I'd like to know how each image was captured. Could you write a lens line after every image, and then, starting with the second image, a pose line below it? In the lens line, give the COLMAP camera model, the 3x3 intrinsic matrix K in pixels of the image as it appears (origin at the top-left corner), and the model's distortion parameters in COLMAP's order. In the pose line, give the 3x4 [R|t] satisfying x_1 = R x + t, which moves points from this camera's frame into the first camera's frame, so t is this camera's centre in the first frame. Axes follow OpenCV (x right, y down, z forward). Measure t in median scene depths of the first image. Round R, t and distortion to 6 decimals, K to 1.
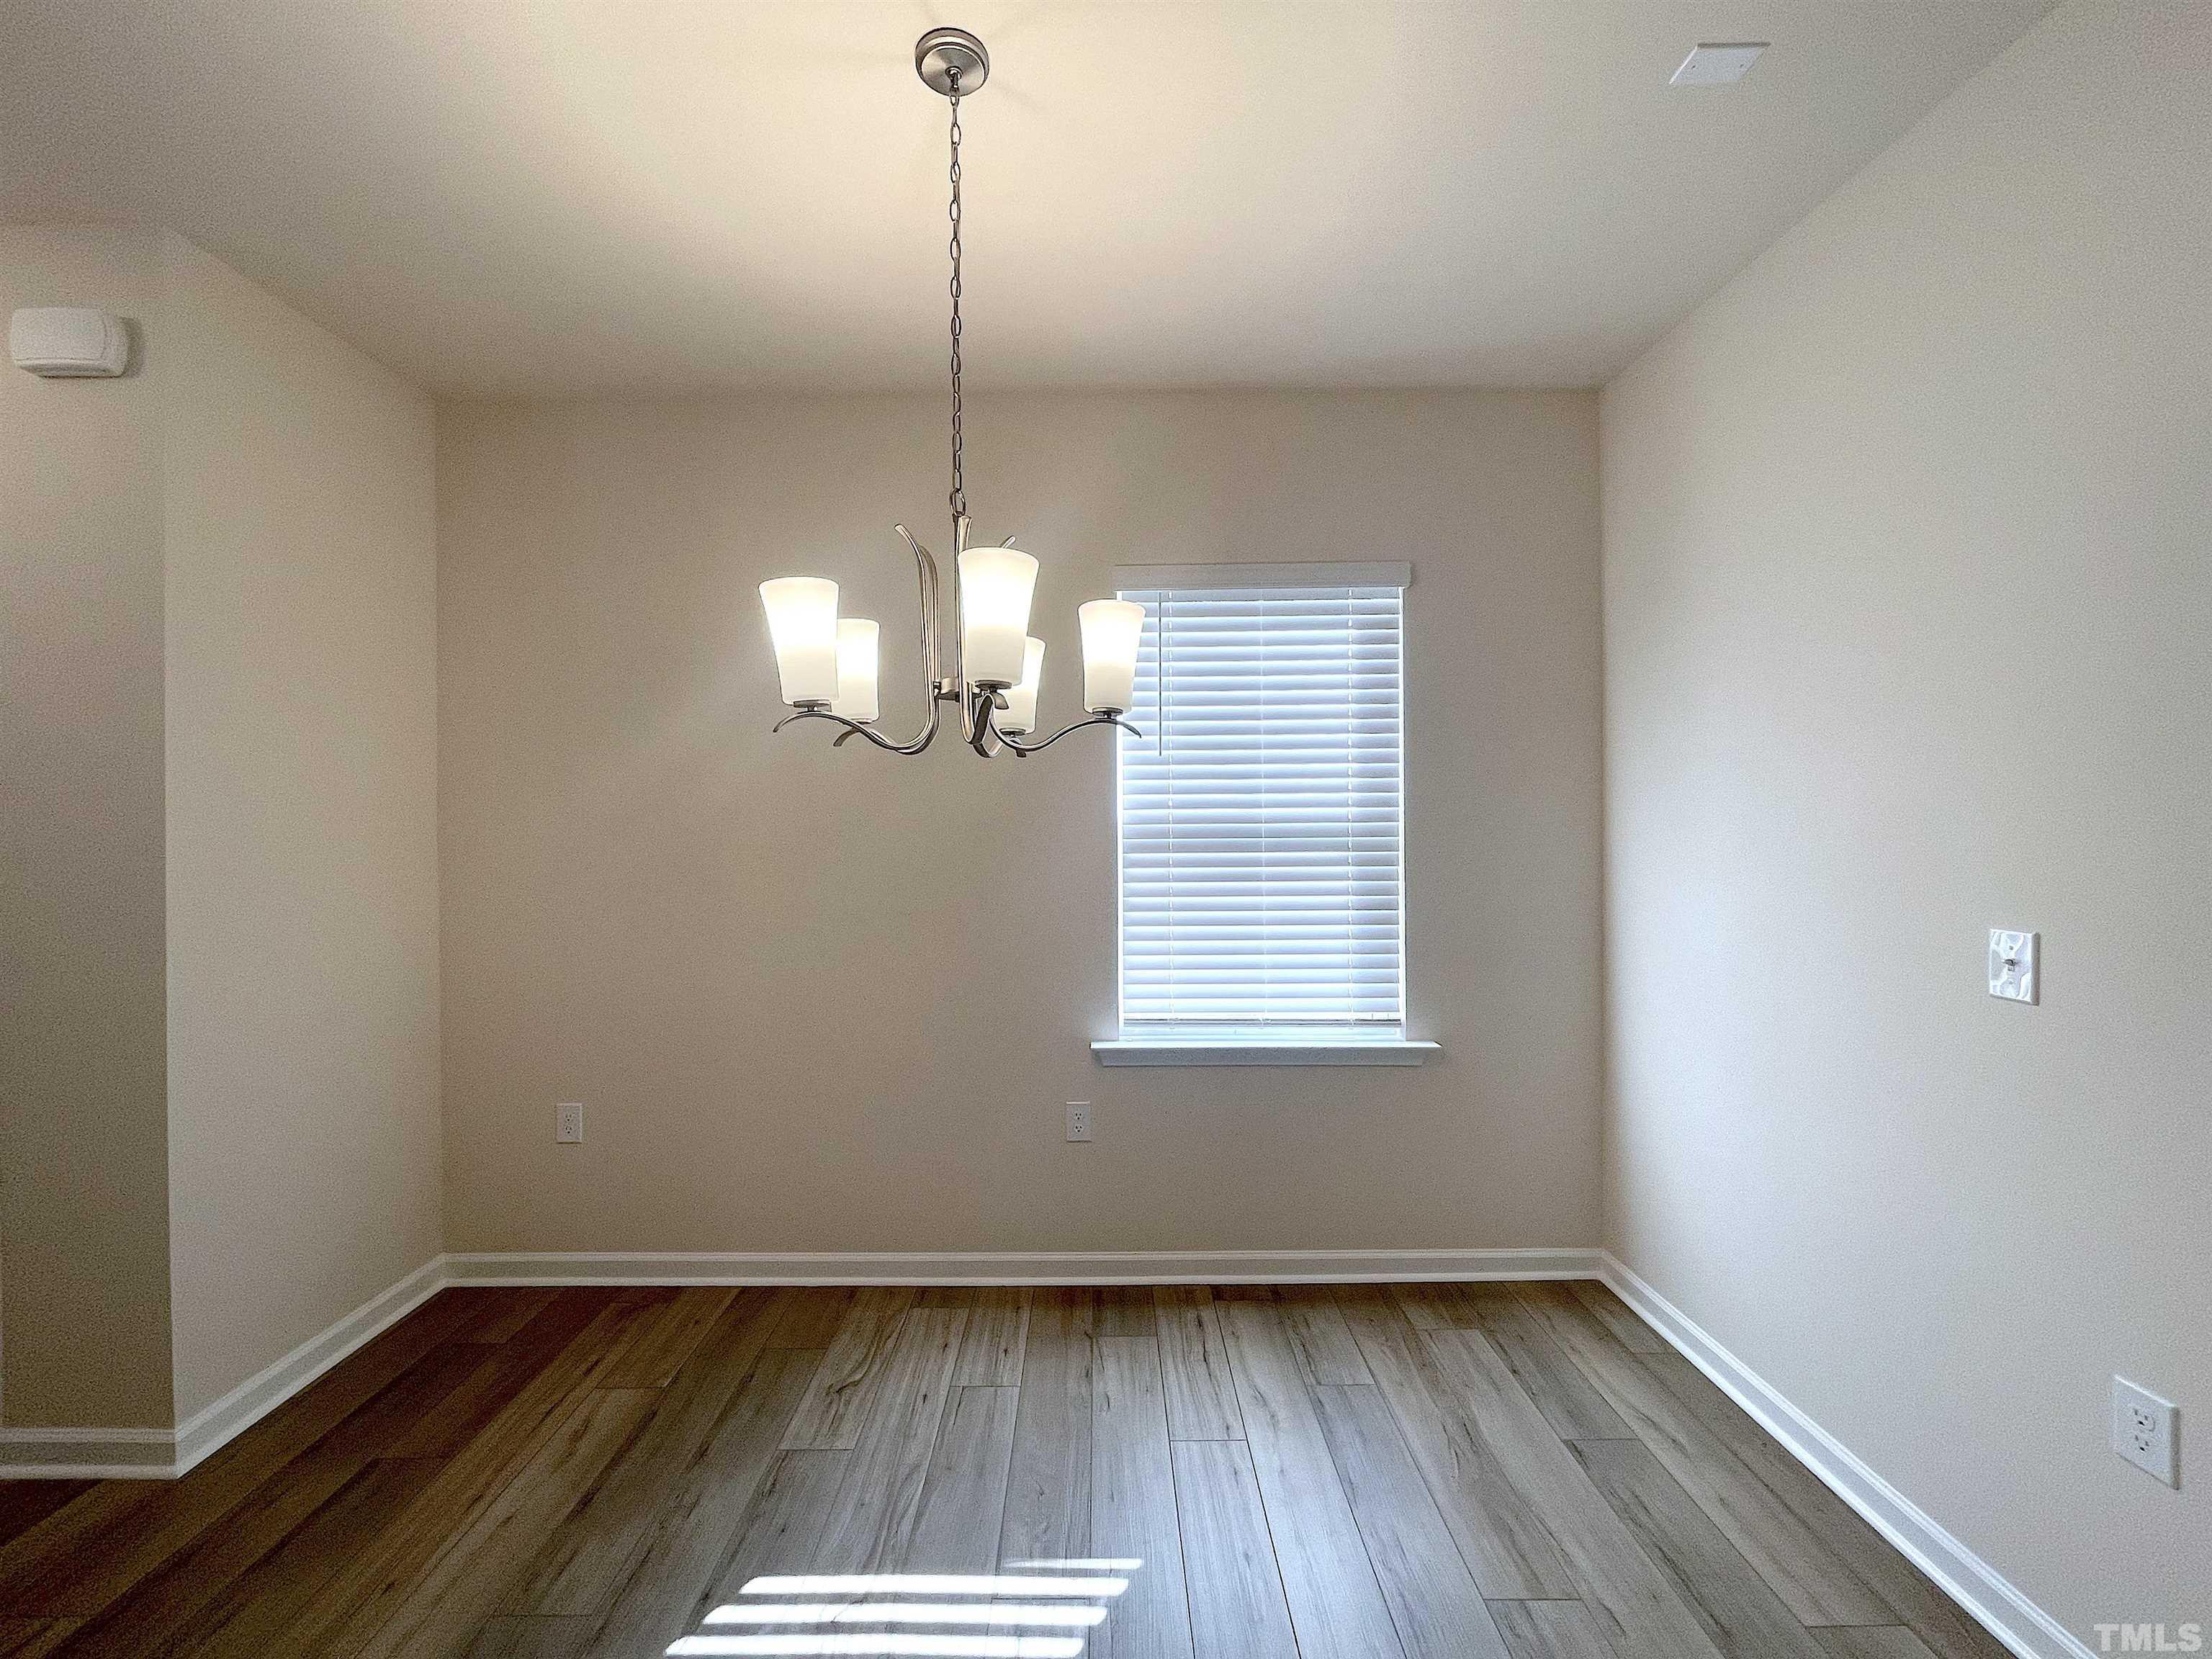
lens RADIAL K [[897.3, 0, 1096.7], [0, 897.3, 830.1], [0, 0, 1]] dist [0.000440, -0.000032]
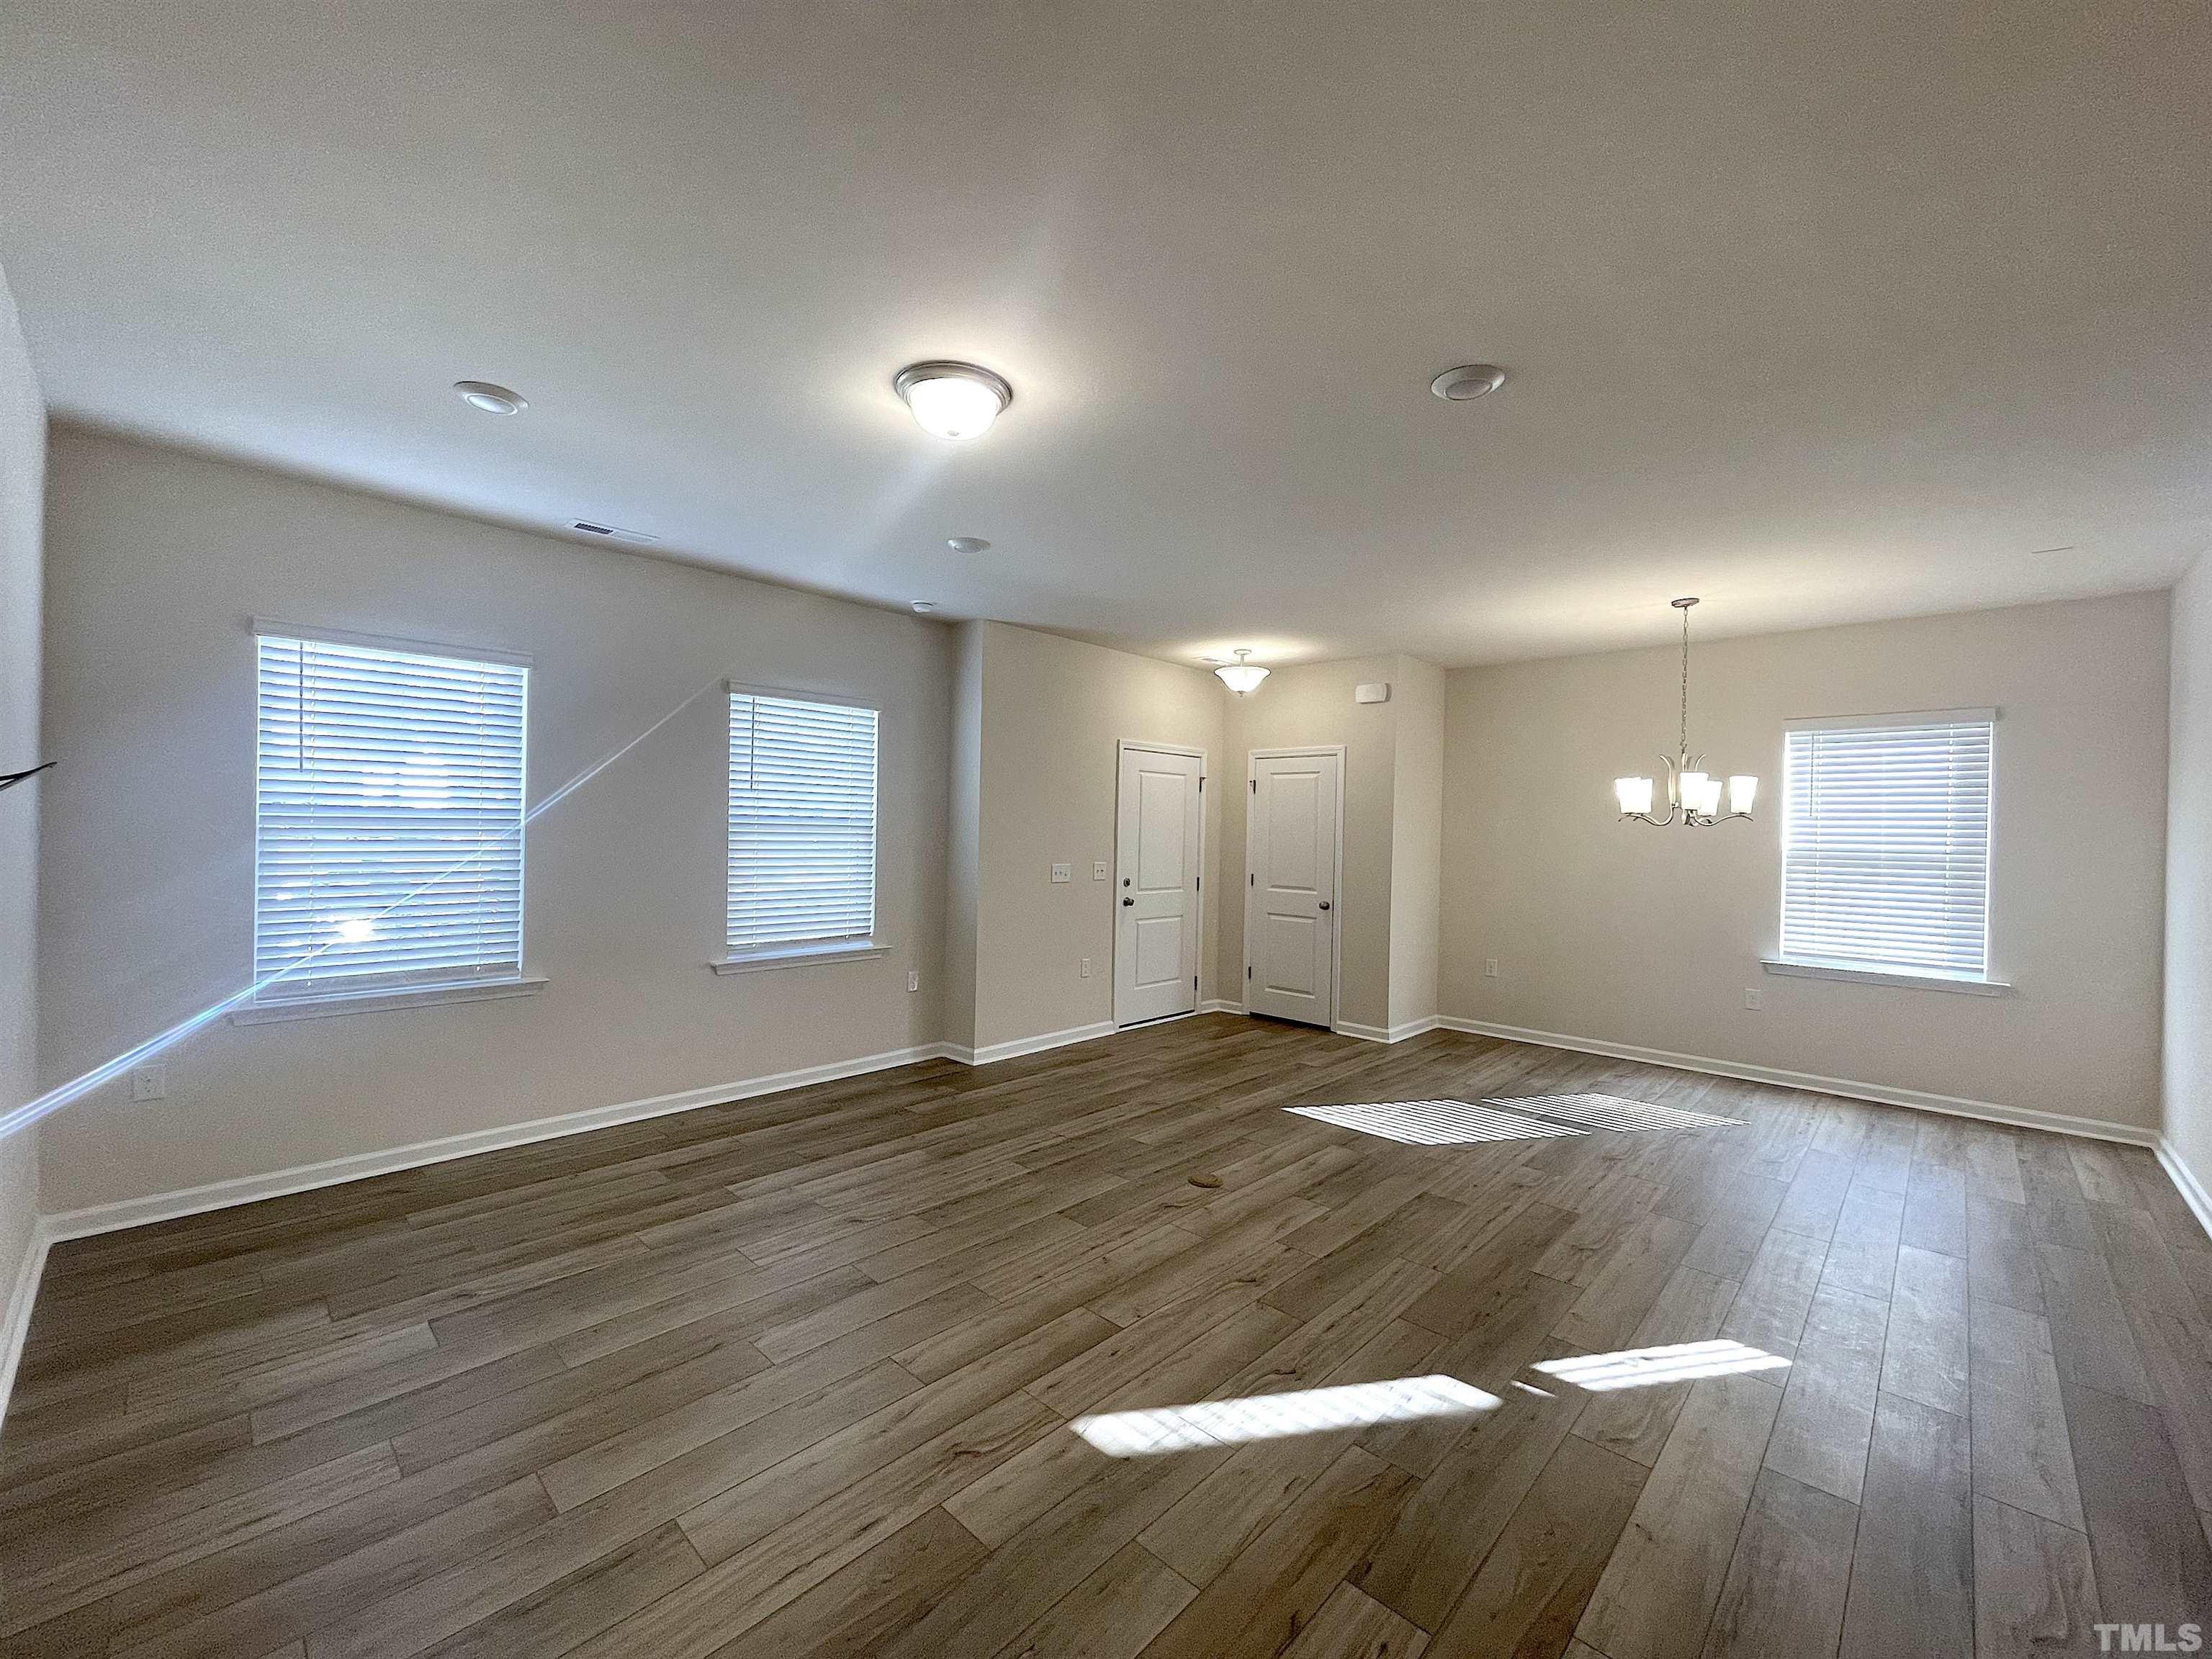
lens RADIAL K [[897.3, 0, 1096.7], [0, 897.3, 839.5], [0, 0, 1]] dist [0.000440, -0.000032]
pose [[0.718349, 0.027626, -0.695134, 0.343187], [-0.026969, 0.999566, 0.011856, -0.015944], [0.695160, 0.010230, 0.718783, -1.620544]]
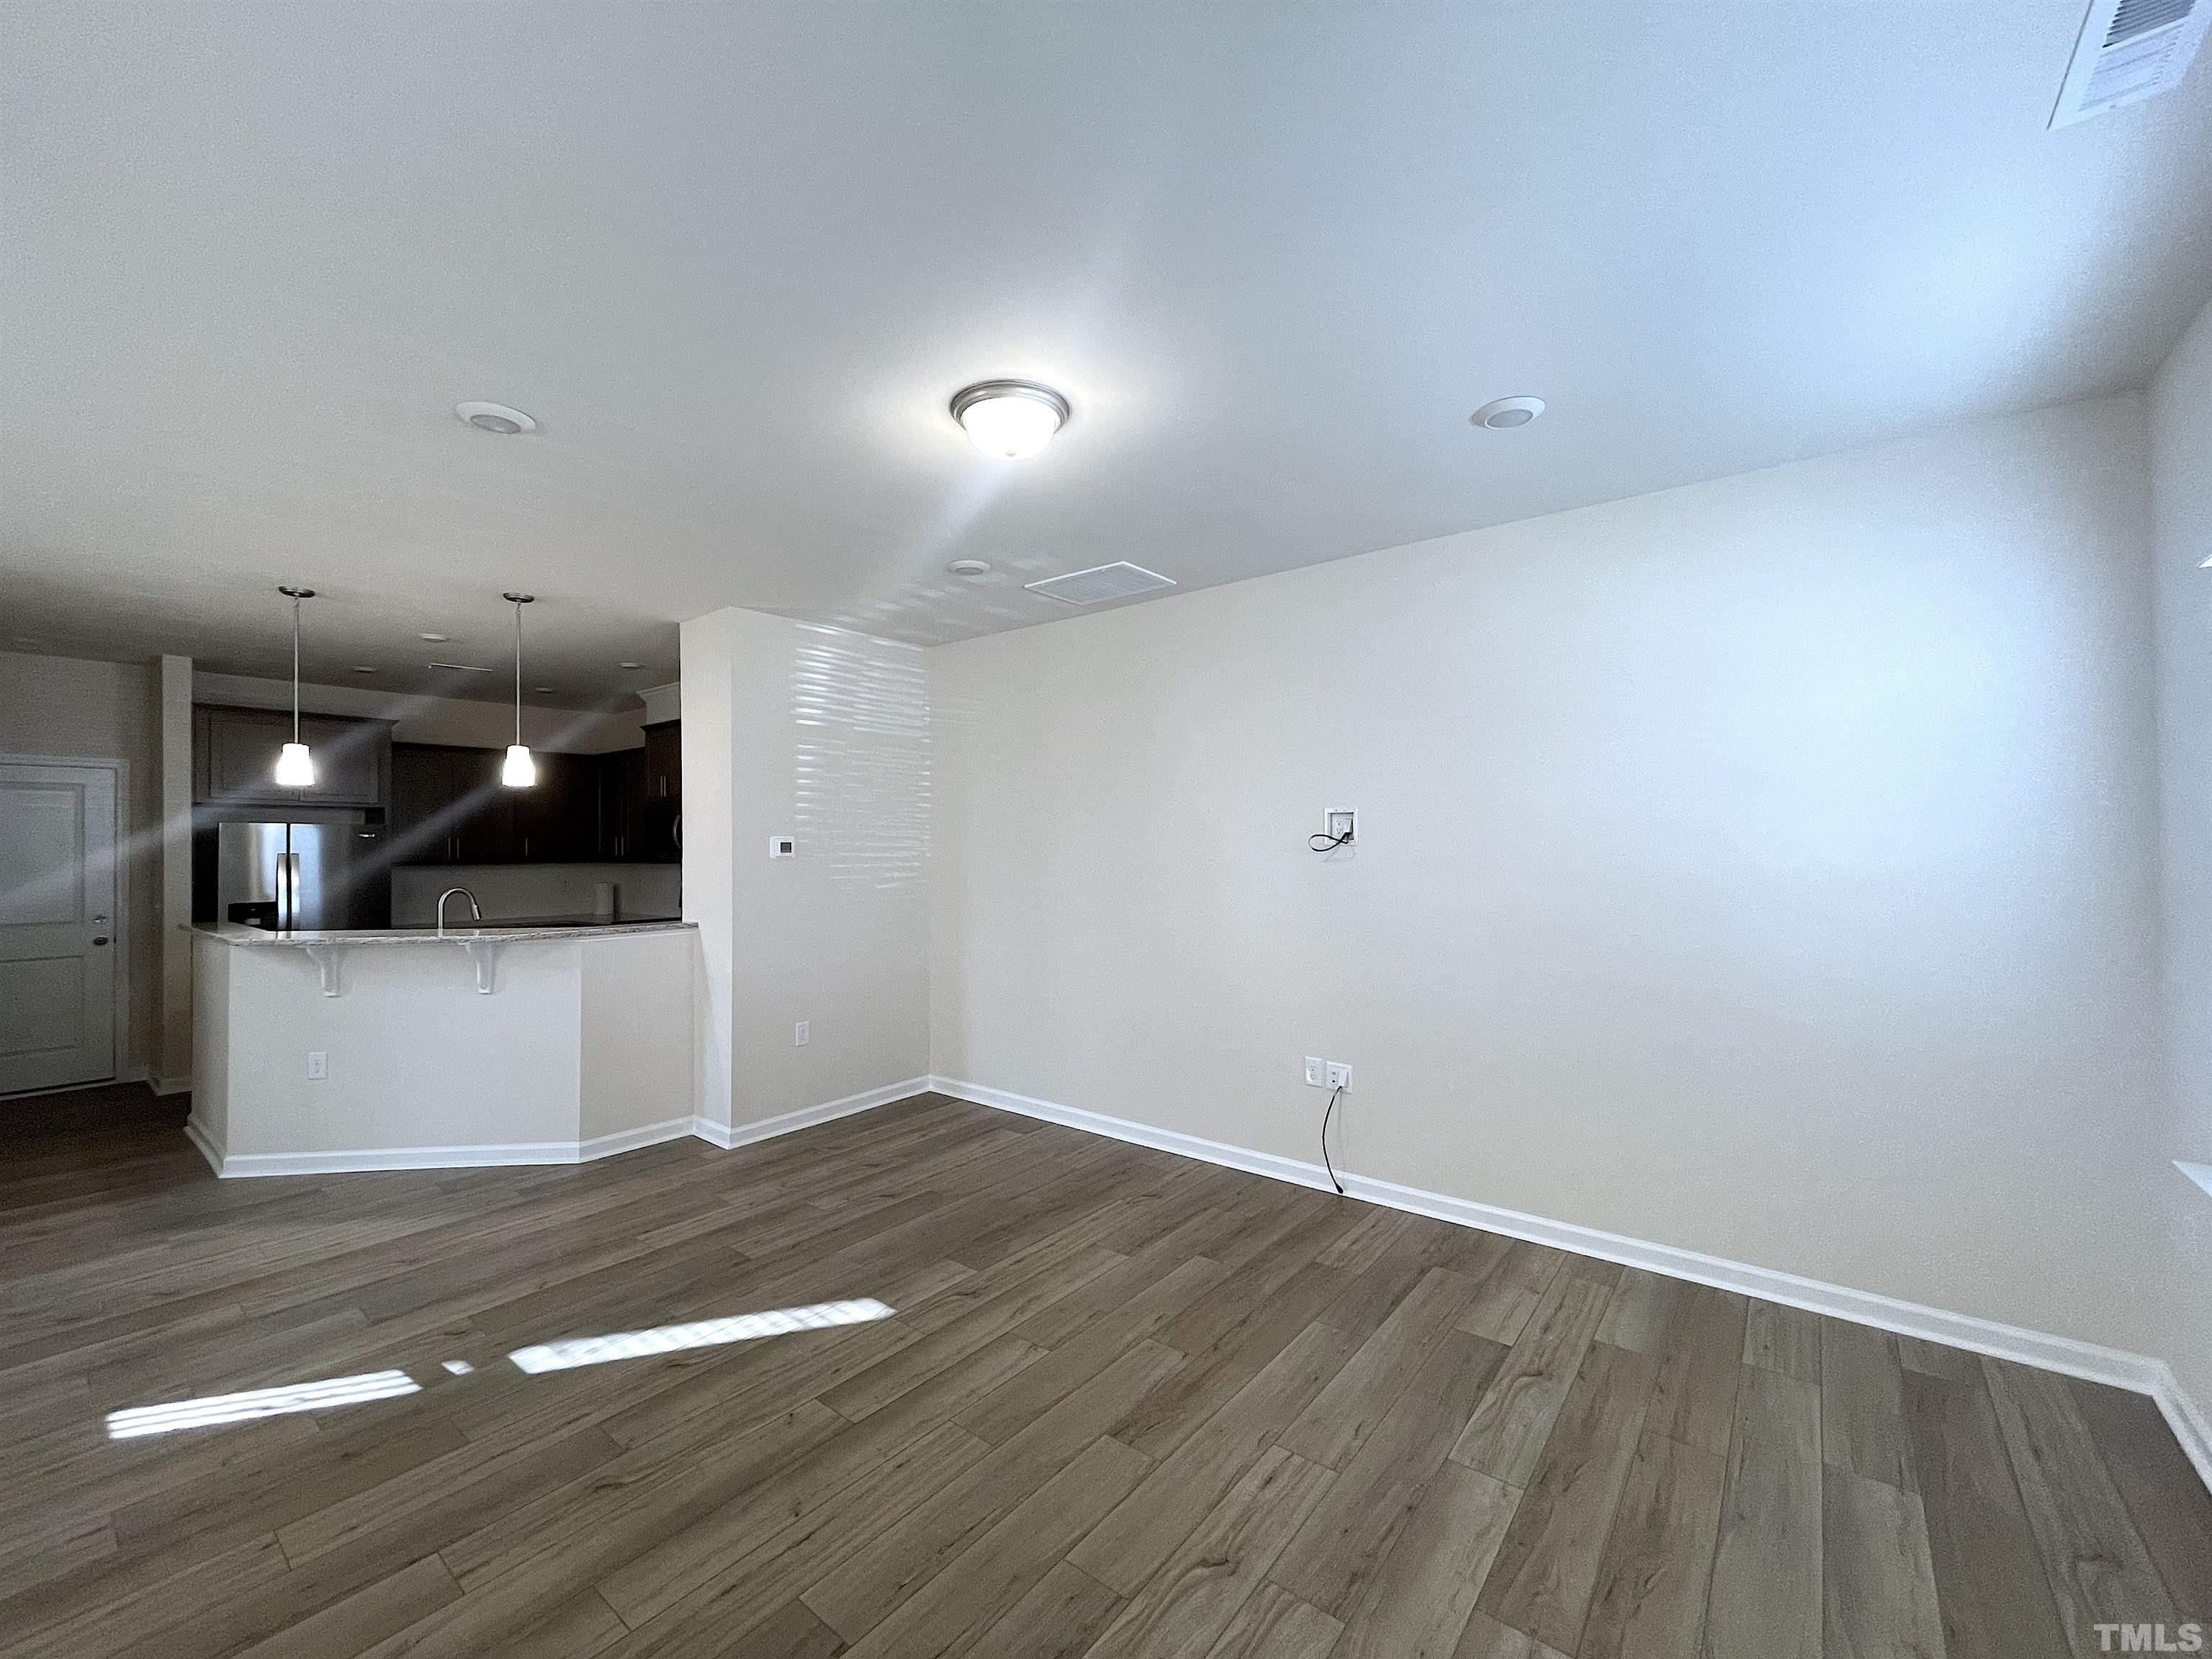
lens RADIAL K [[897.3, 0, 1096.6], [0, 897.3, 838.9], [0, 0, 1]] dist [0.000440, -0.000032]
pose [[-0.776221, 0.014229, 0.630301, -1.233960], [0.013844, 0.999889, -0.005524, -0.031366], [-0.630309, 0.004438, -0.776331, -0.255022]]
